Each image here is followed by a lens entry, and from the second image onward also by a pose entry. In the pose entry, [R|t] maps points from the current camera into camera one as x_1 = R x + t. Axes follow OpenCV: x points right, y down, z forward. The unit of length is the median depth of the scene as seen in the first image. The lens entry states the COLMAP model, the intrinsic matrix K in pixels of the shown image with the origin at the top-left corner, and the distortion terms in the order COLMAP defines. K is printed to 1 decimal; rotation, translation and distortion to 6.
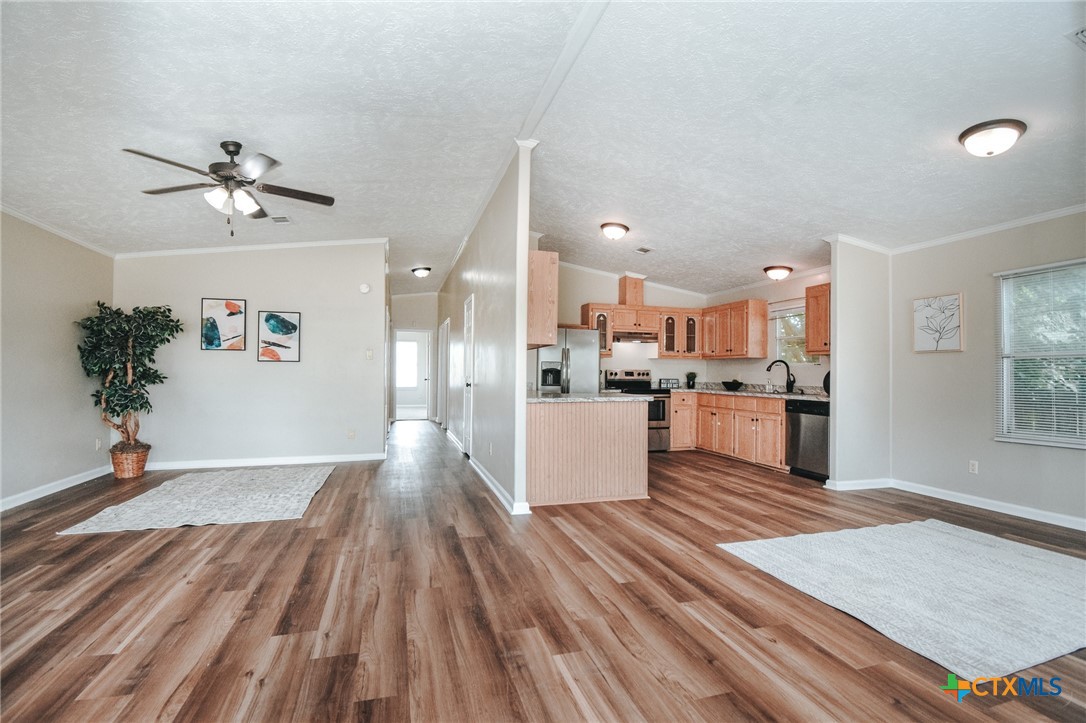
lens RADIAL K [[485.5, 0, 539.8], [0, 485.5, 363.4], [0, 0, 1]] dist [0.014514, -0.020942]
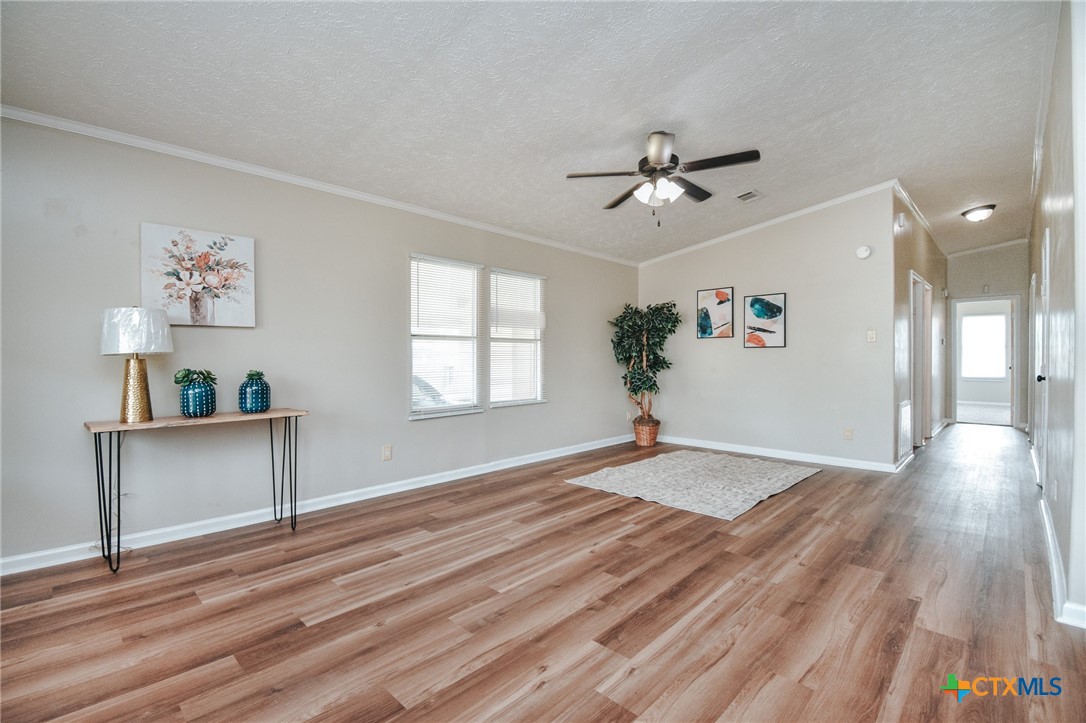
lens RADIAL K [[485.5, 0, 545.6], [0, 485.5, 362.0], [0, 0, 1]] dist [0.014514, -0.020942]
pose [[0.491539, 0.003530, -0.870849, 0.093145], [0.020439, 0.999670, 0.015589, 0.001247], [0.870616, -0.025461, 0.491304, 0.191595]]
